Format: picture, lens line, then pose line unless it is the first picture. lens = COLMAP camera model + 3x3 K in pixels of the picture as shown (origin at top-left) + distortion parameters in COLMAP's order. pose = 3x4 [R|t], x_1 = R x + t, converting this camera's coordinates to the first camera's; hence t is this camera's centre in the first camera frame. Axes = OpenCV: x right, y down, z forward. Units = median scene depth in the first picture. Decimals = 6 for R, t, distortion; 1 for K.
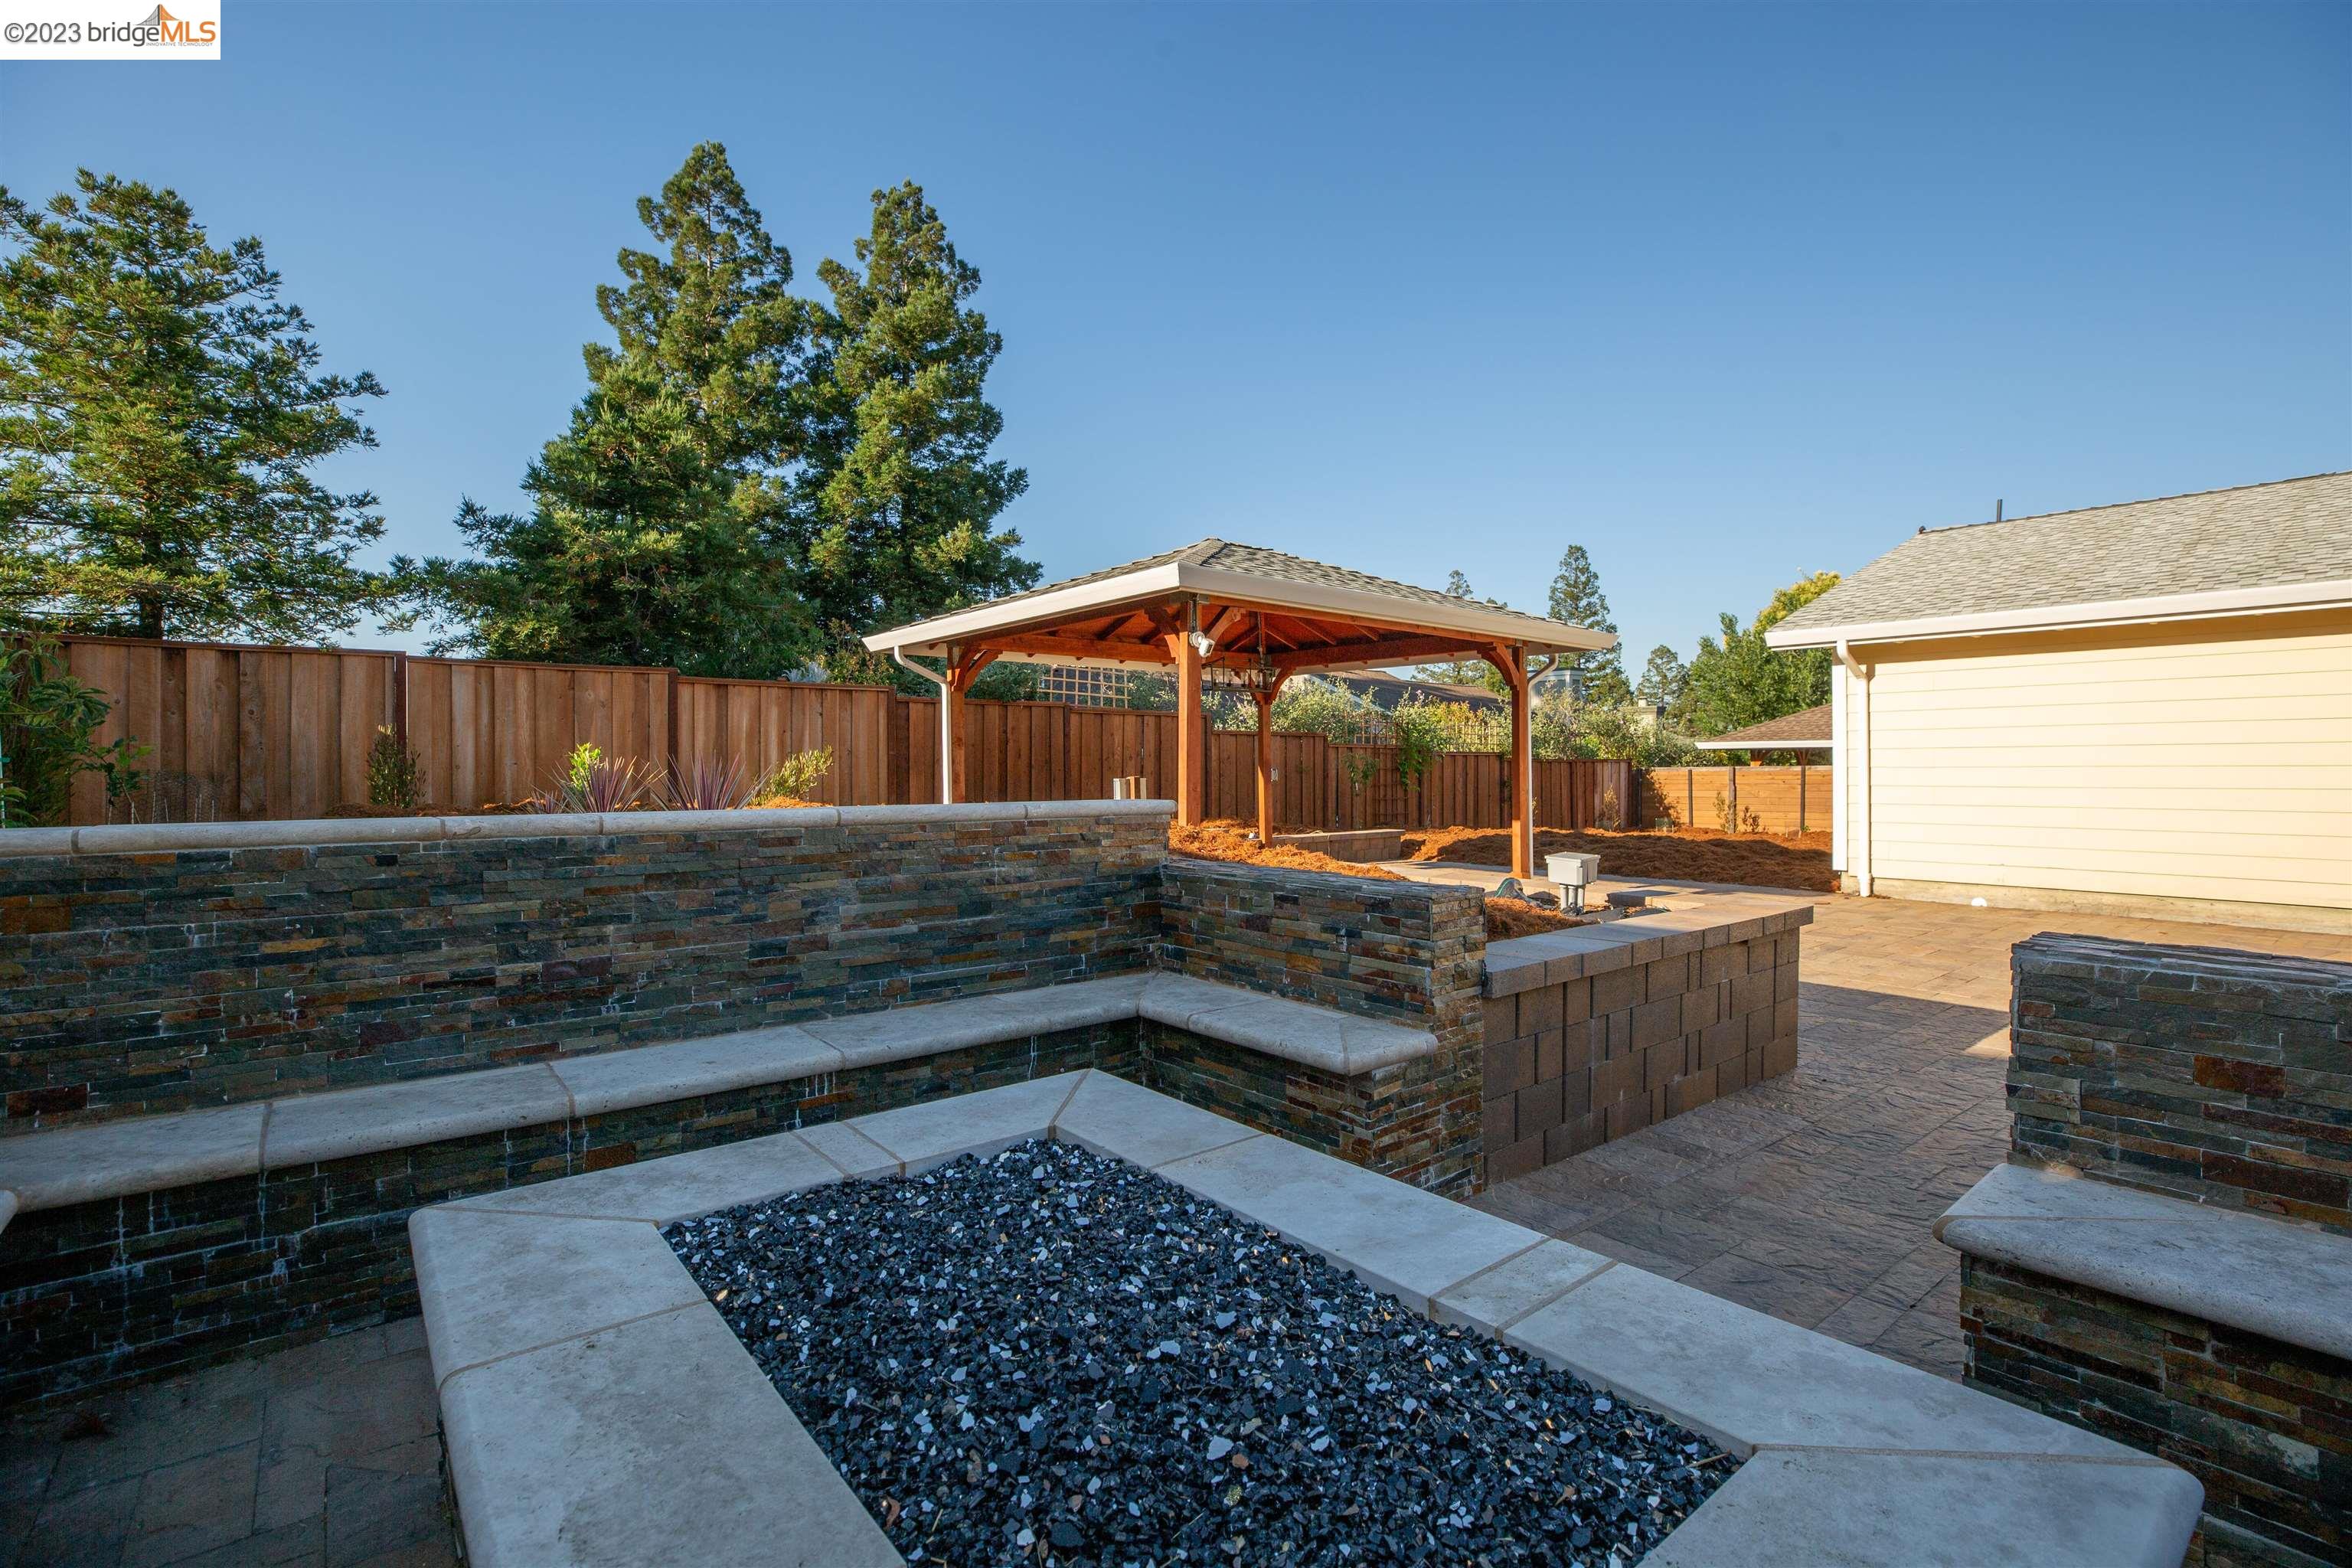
lens RADIAL K [[1062.5, 0, 1198.8], [0, 1062.5, 766.2], [0, 0, 1]] dist [-0.013492, 0.005907]
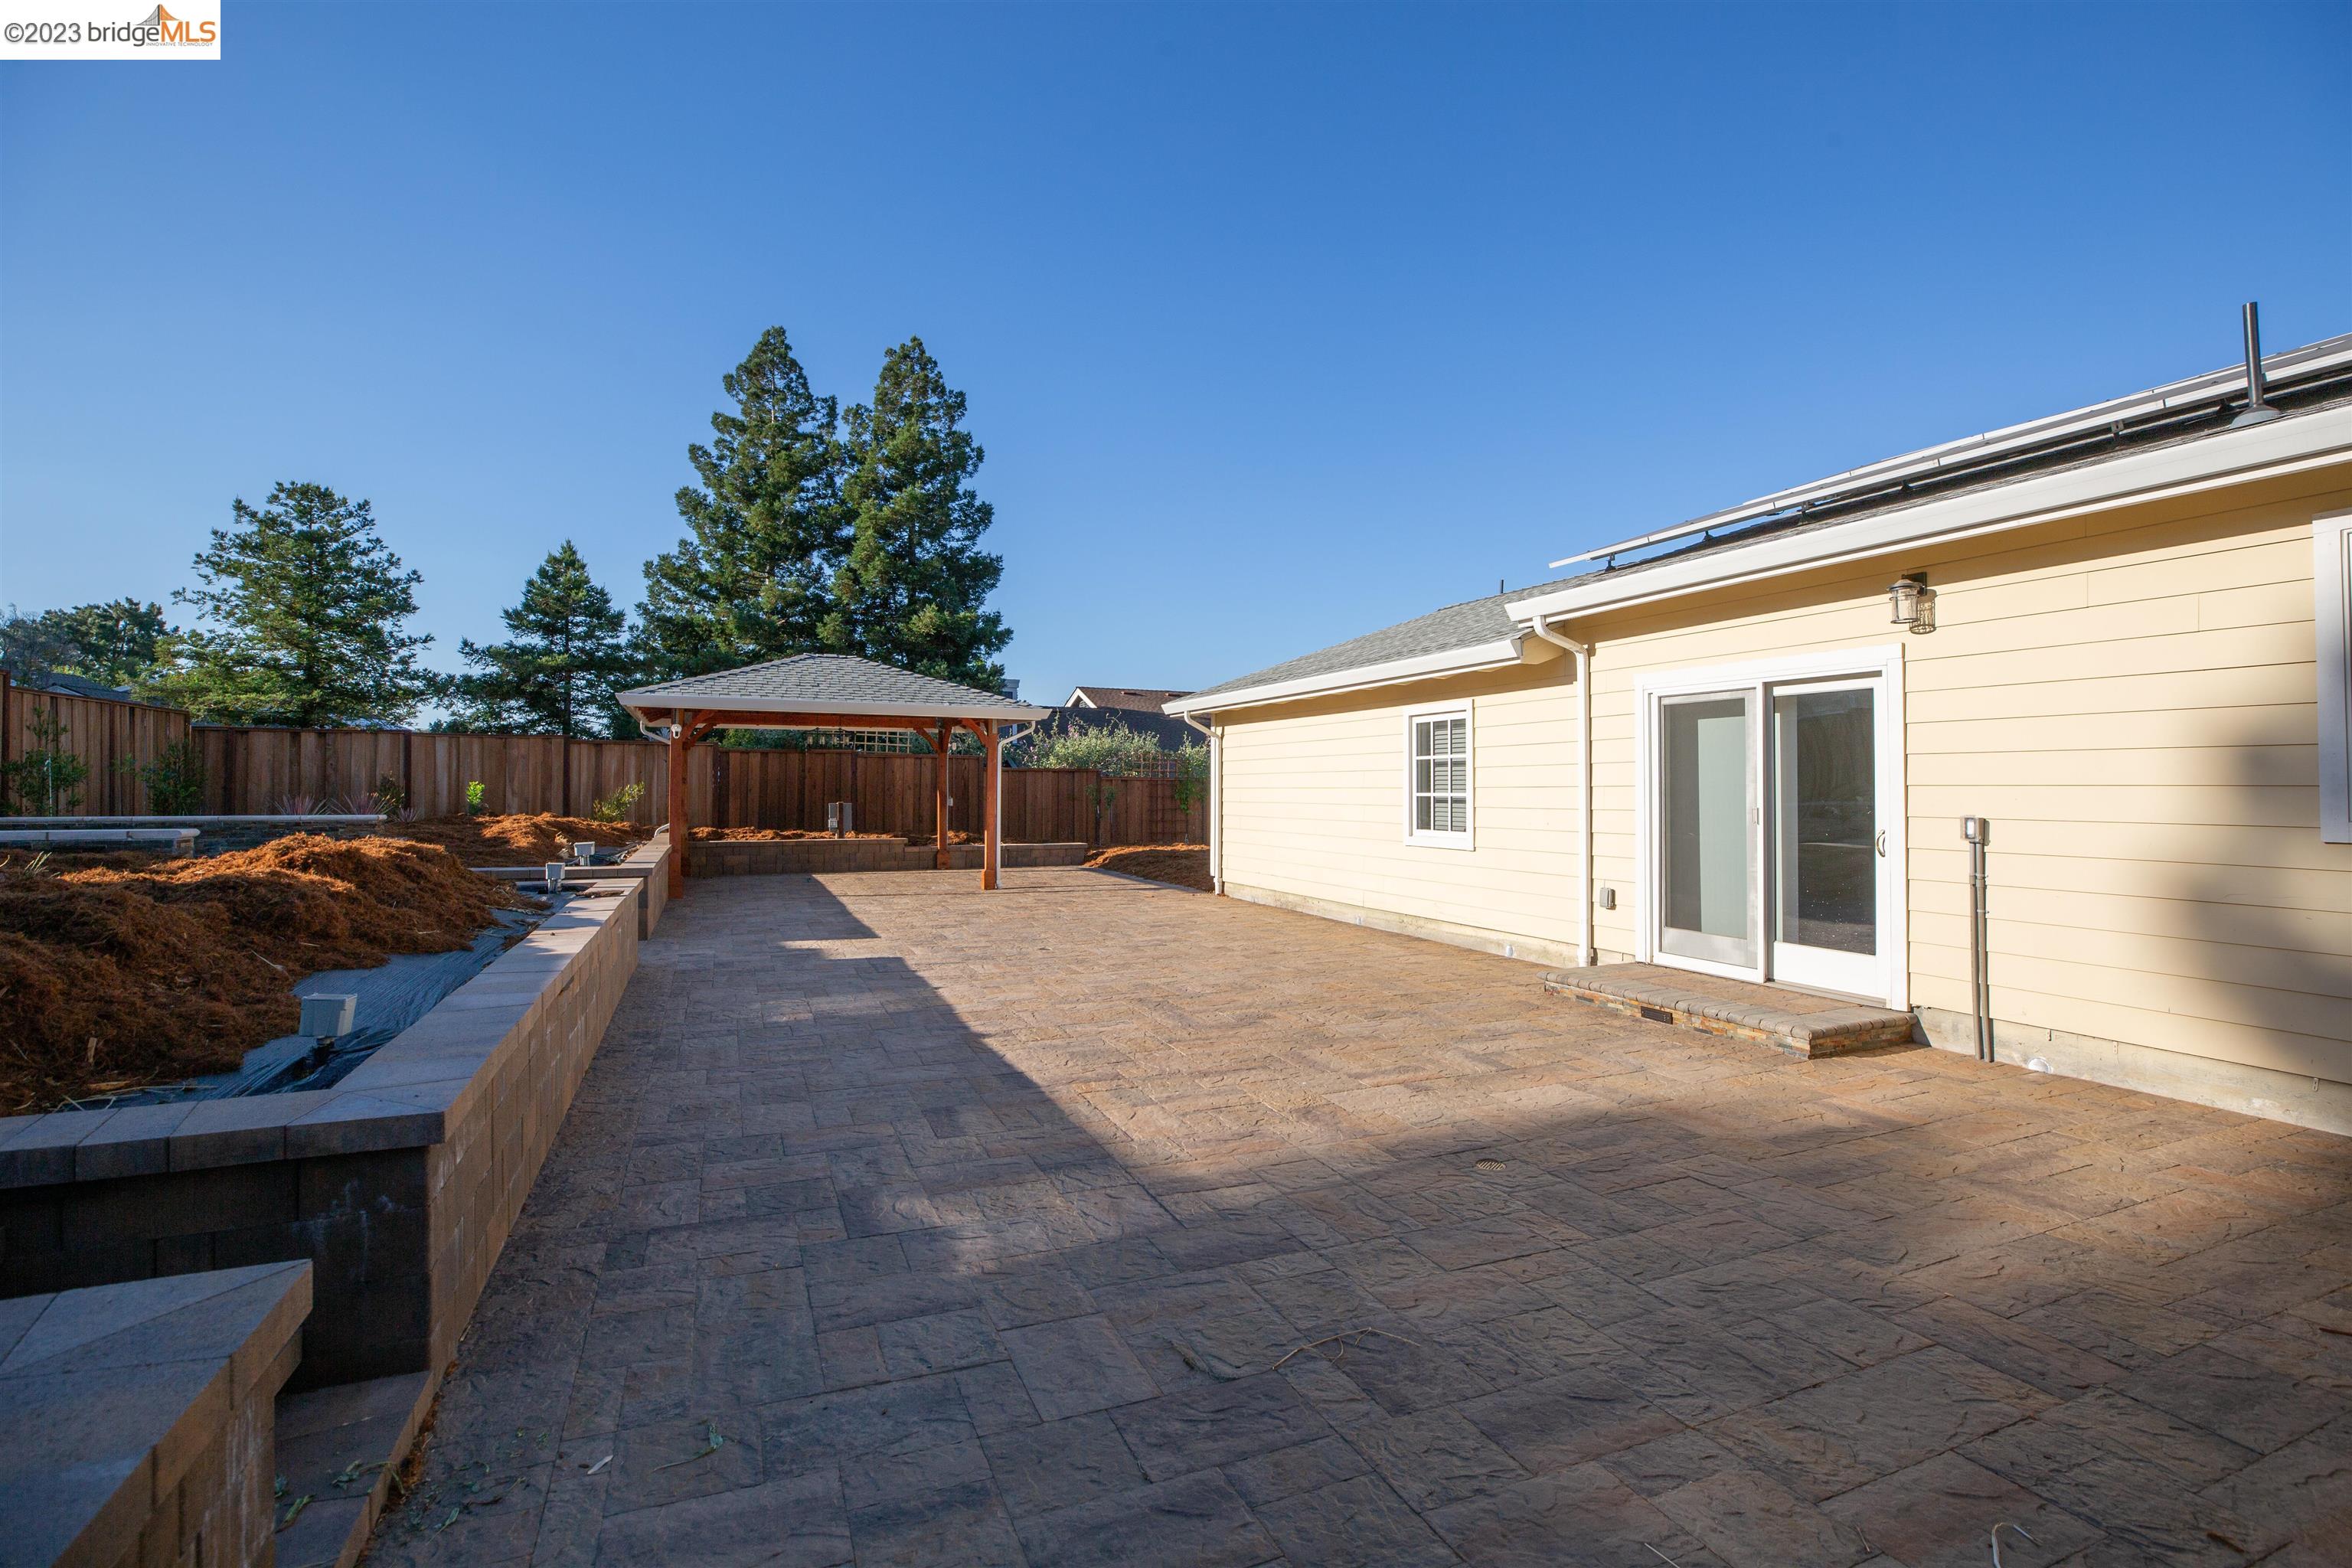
lens RADIAL K [[1062.5, 0, 1169.9], [0, 1062.5, 776.6], [0, 0, 1]] dist [-0.013492, 0.005907]
pose [[0.961348, 0.002201, -0.275326, 0.730060], [-0.005572, 0.999919, -0.011465, -0.010765], [0.275278, 0.012556, 0.961283, -0.279181]]
